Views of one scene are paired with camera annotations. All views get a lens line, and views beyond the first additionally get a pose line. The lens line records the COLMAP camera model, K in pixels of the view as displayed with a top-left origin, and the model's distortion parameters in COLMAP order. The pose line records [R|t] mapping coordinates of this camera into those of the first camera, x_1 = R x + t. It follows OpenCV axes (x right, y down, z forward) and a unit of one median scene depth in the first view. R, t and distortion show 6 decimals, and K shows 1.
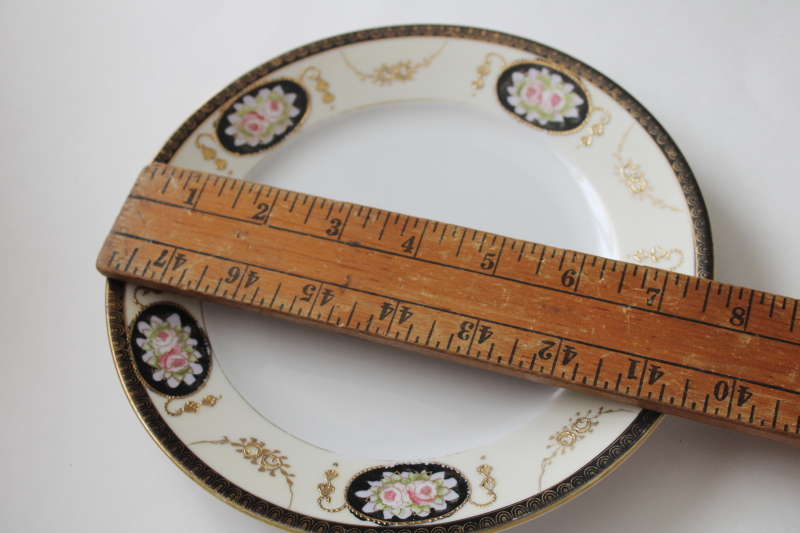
lens RADIAL K [[1287.4, 0, 400.0], [0, 1287.4, 266.5], [0, 0, 1]] dist [-0.055696, 0.090004]
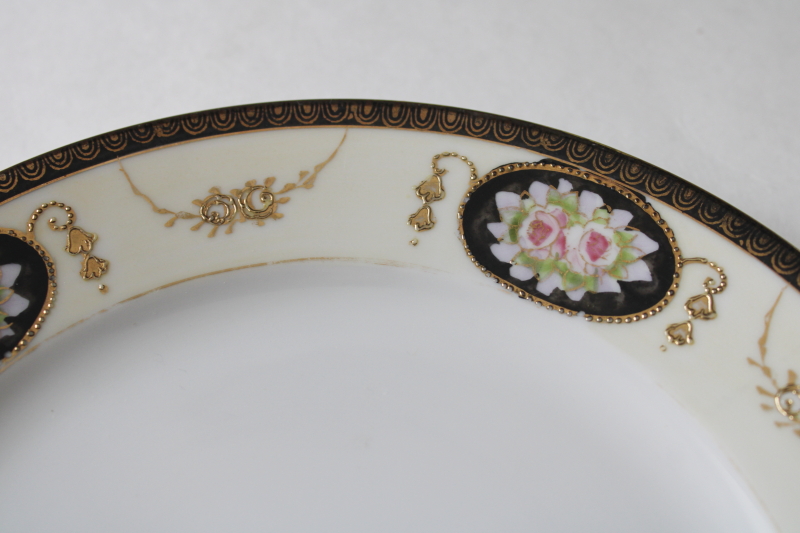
lens RADIAL K [[1287.4, 0, 400.0], [0, 1287.4, 266.5], [0, 0, 1]] dist [-0.055696, 0.090004]
pose [[0.990017, -0.057179, 0.128833, -0.008434], [0.069569, 0.993155, -0.093822, -0.086600], [-0.122586, 0.101848, 0.987218, 0.572889]]
